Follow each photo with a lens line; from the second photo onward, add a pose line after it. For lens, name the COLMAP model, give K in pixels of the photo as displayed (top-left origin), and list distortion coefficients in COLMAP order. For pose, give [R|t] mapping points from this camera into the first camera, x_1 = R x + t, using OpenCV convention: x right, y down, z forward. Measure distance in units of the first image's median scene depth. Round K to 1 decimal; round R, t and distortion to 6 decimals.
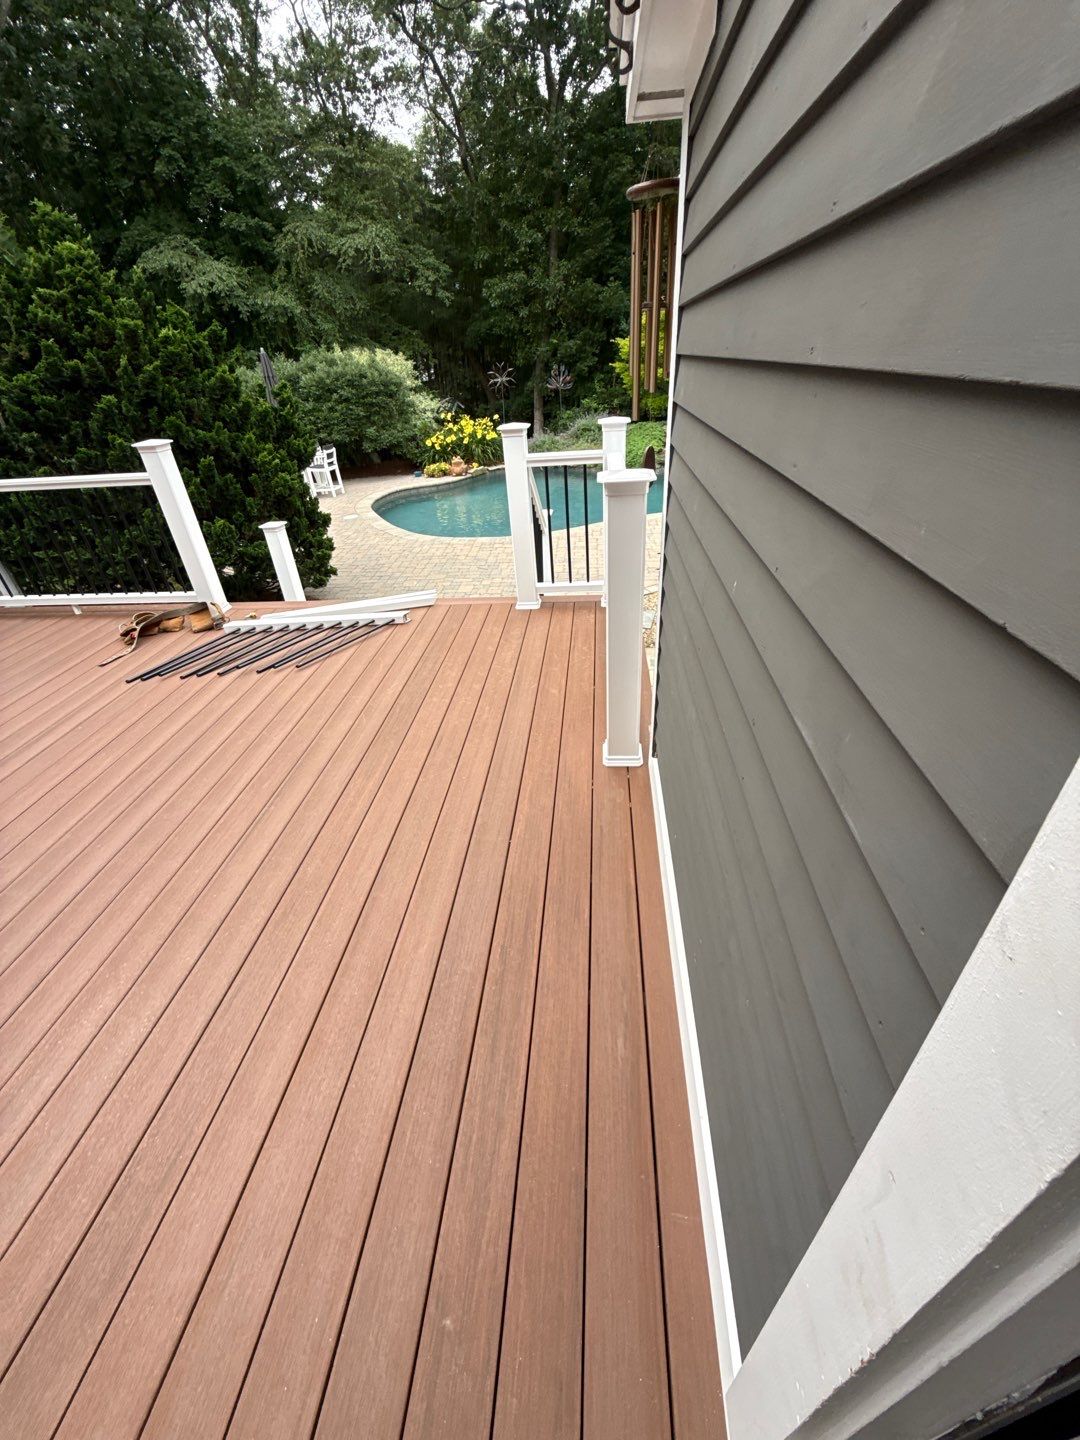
lens RADIAL K [[572.9, 0, 539.5], [0, 572.9, 721.6], [0, 0, 1]] dist [0.001546, -0.000651]
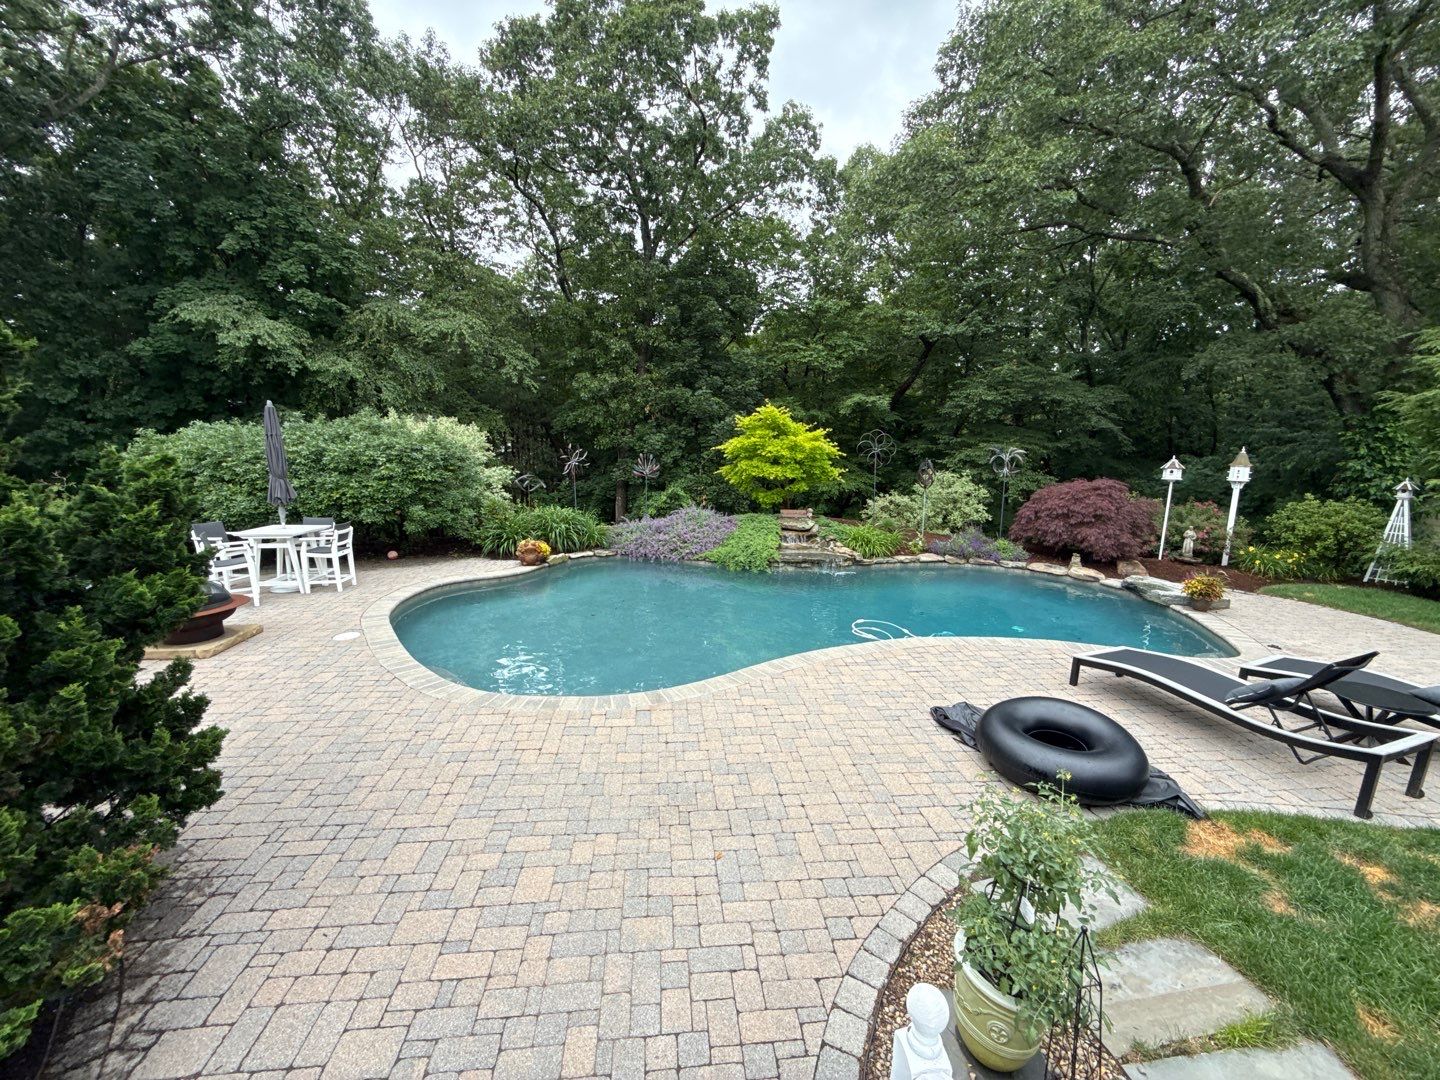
lens RADIAL K [[572.9, 0, 719.6], [0, 572.9, 535.4], [0, 0, 1]] dist [0.001546, -0.000651]
pose [[0.979049, 0.049589, 0.197493, -0.075806], [0.033385, 0.917676, -0.395924, -0.248230], [-0.200868, 0.394222, 0.896795, 0.396849]]
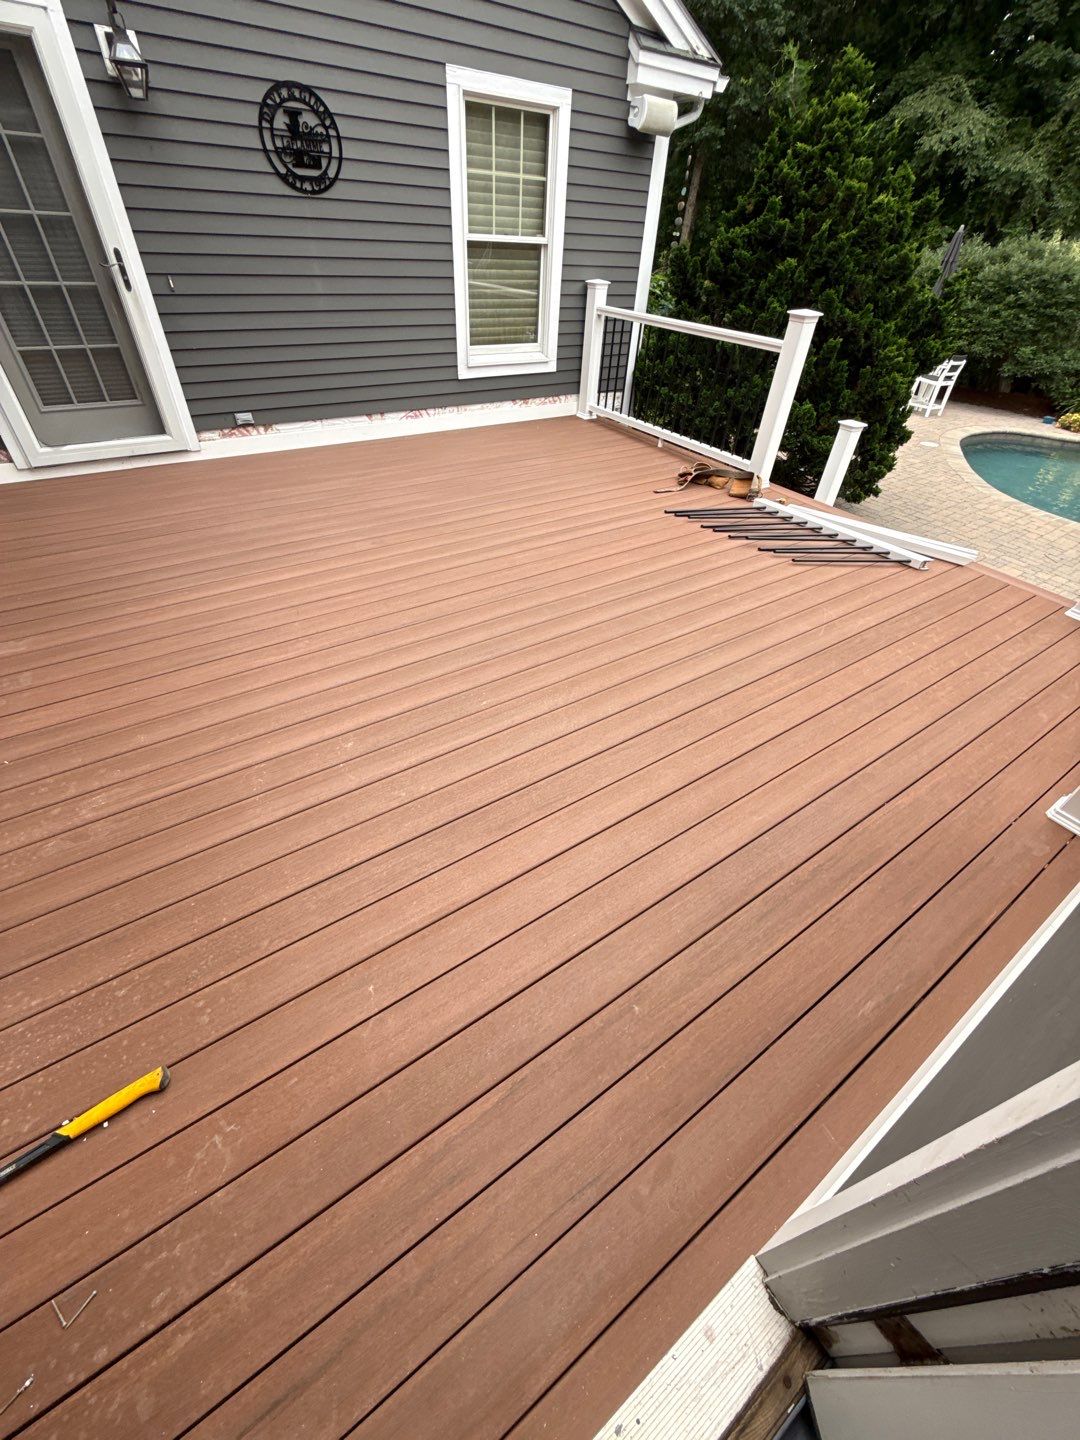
lens RADIAL K [[572.9, 0, 542.2], [0, 572.9, 721.0], [0, 0, 1]] dist [0.001546, -0.000651]
pose [[0.628971, 0.572369, -0.526108, 0.003413], [-0.491375, 0.817098, 0.301499, 0.020939], [0.602450, 0.068882, 0.795179, -0.035195]]
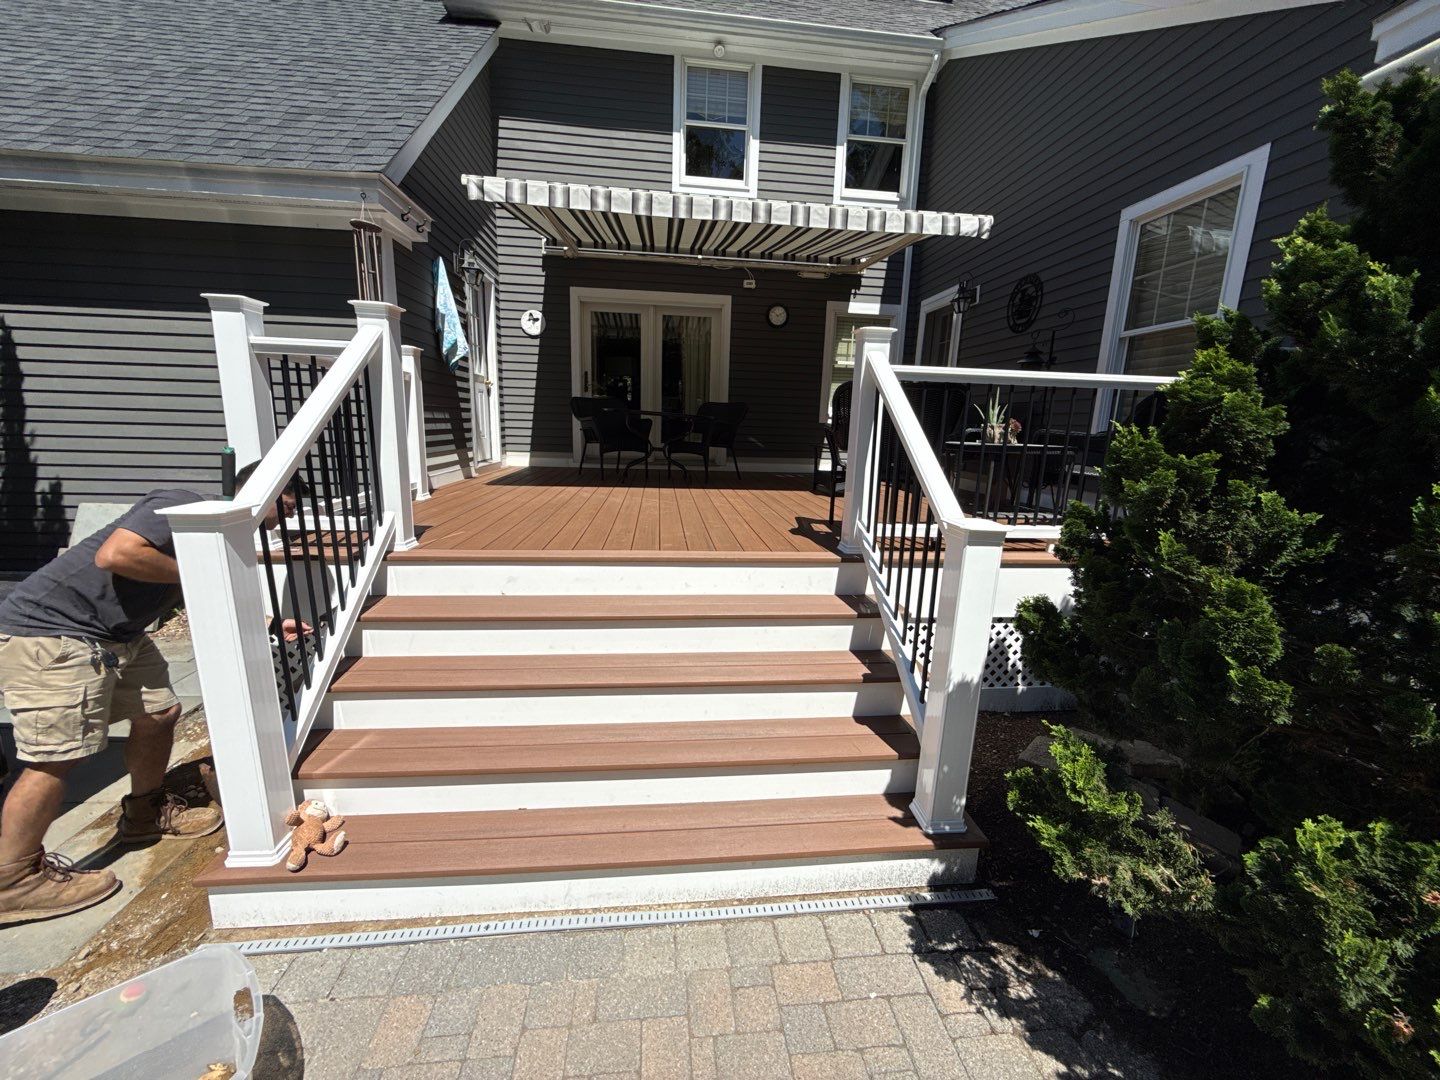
lens RADIAL K [[572.9, 0, 725.8], [0, 572.9, 530.1], [0, 0, 1]] dist [0.001546, -0.000651]
pose [[-0.978036, 0.072140, -0.195553, -0.131262], [-0.084114, 0.721806, 0.686965, -0.344013], [0.190709, 0.688325, -0.699885, 0.719485]]
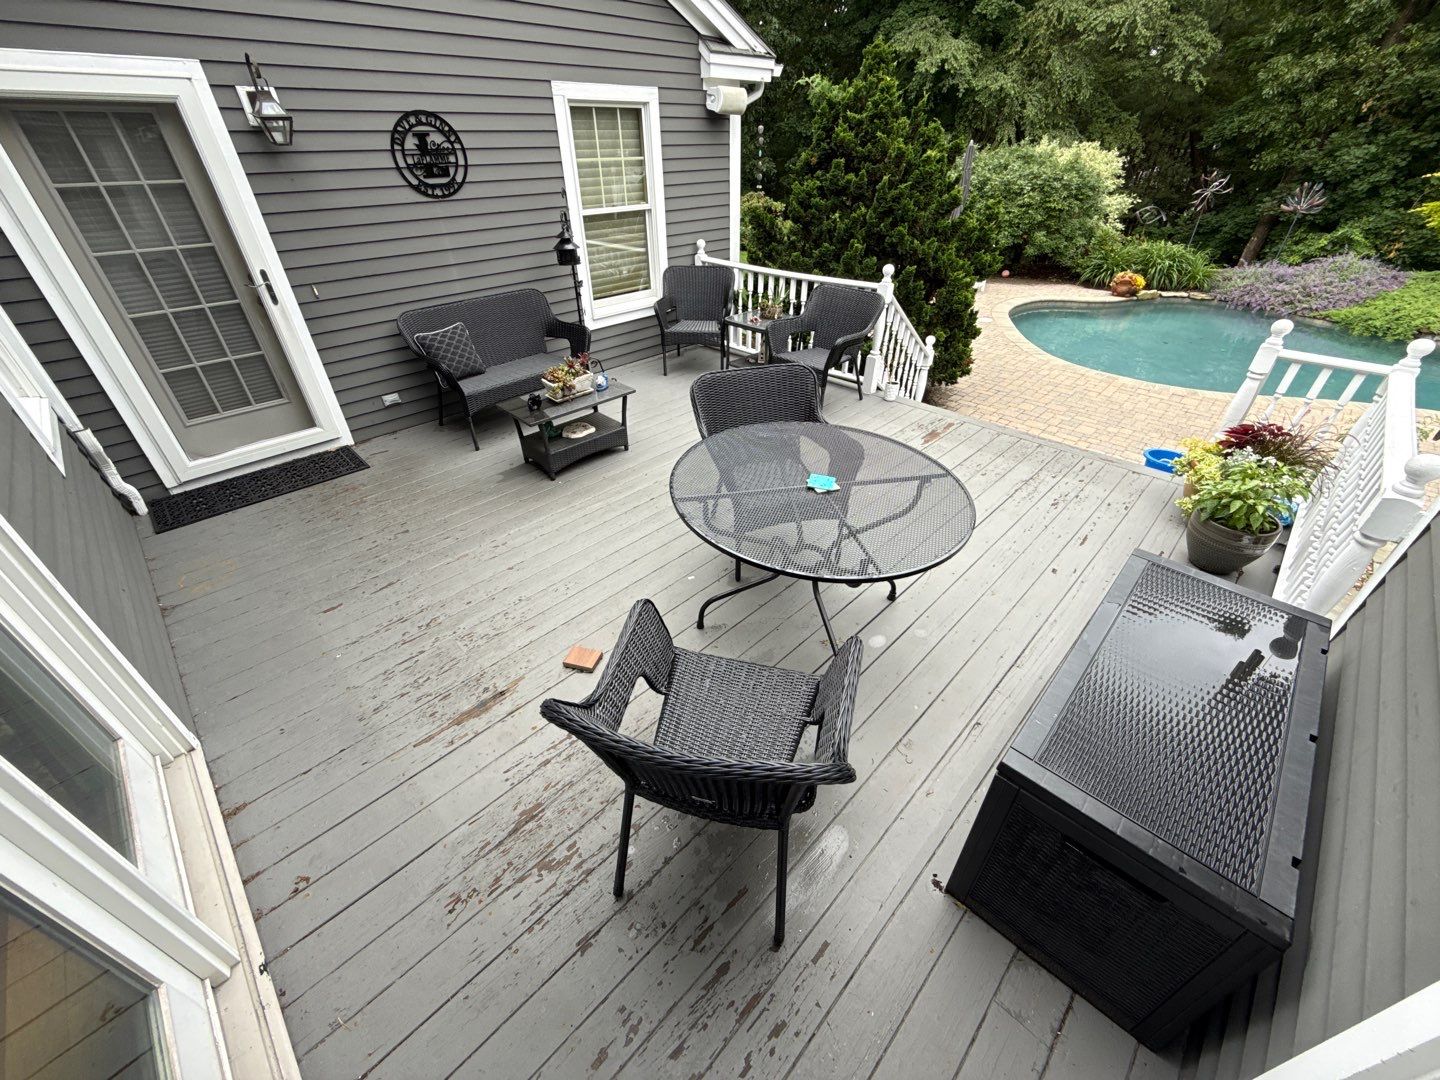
lens RADIAL K [[572.9, 0, 722.1], [0, 572.9, 538.3], [0, 0, 1]] dist [0.001546, -0.000651]
pose [[0.771210, 0.403987, -0.491965, -0.045434], [-0.375099, 0.912799, 0.161553, 0.003464], [0.514330, 0.059944, 0.855495, -0.092083]]
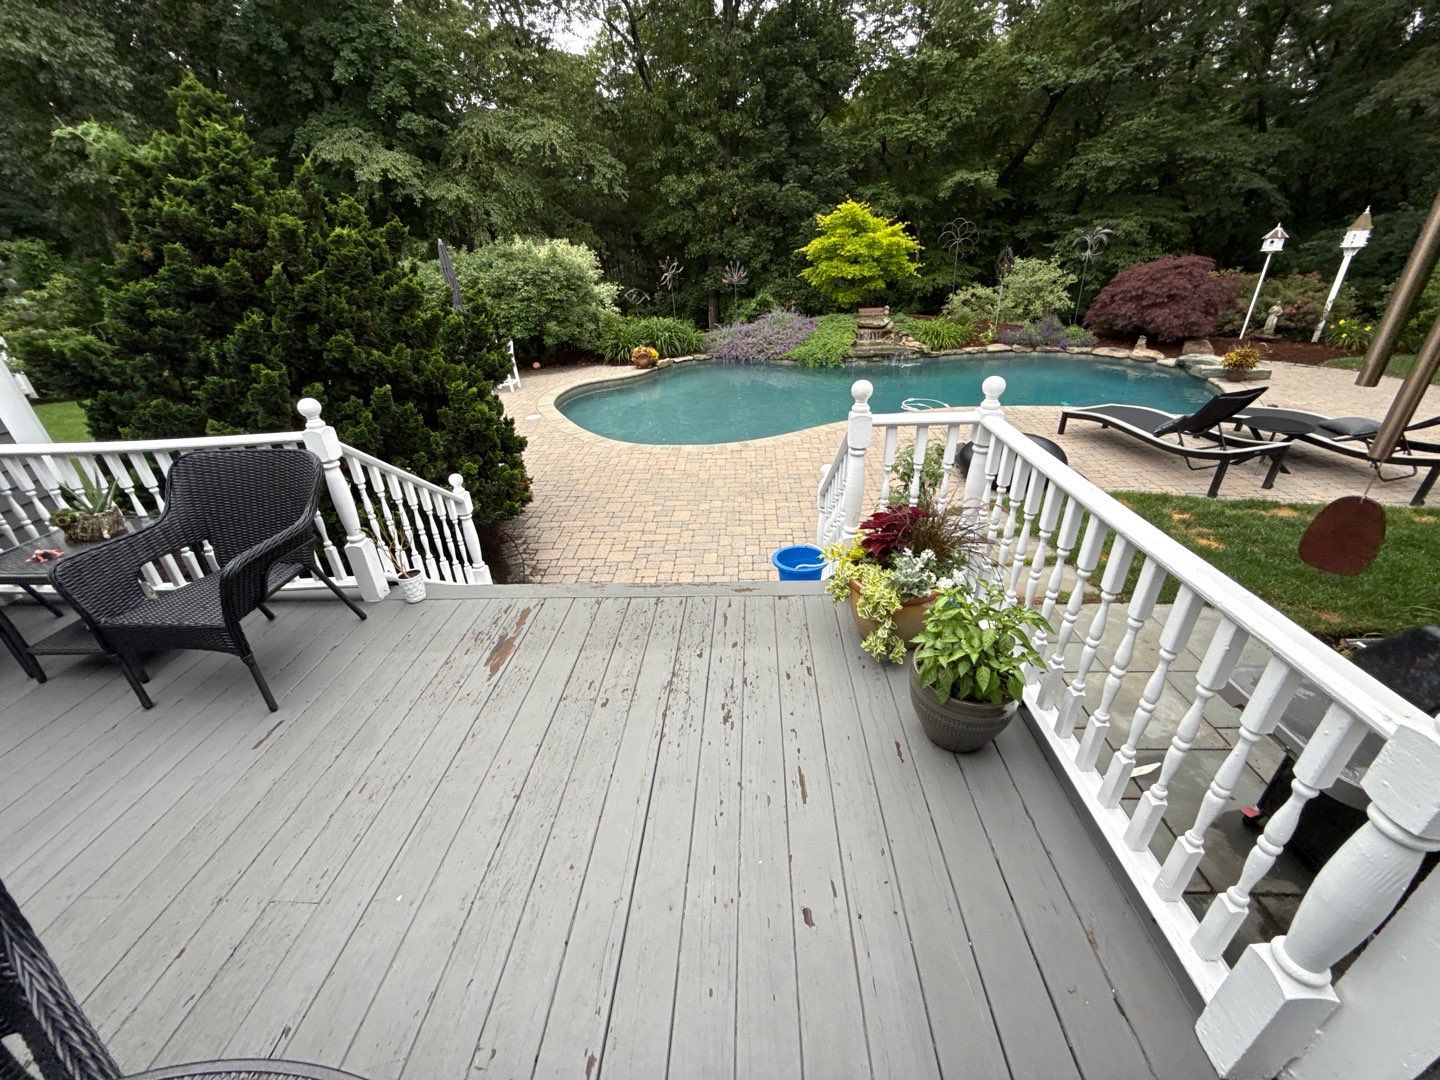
lens RADIAL K [[572.9, 0, 718.8], [0, 572.9, 534.7], [0, 0, 1]] dist [0.001546, -0.000651]
pose [[0.999337, -0.007373, 0.035647, -0.087347], [0.010831, 0.995147, -0.097802, -0.100873], [-0.034752, 0.098123, 0.994567, 0.134387]]
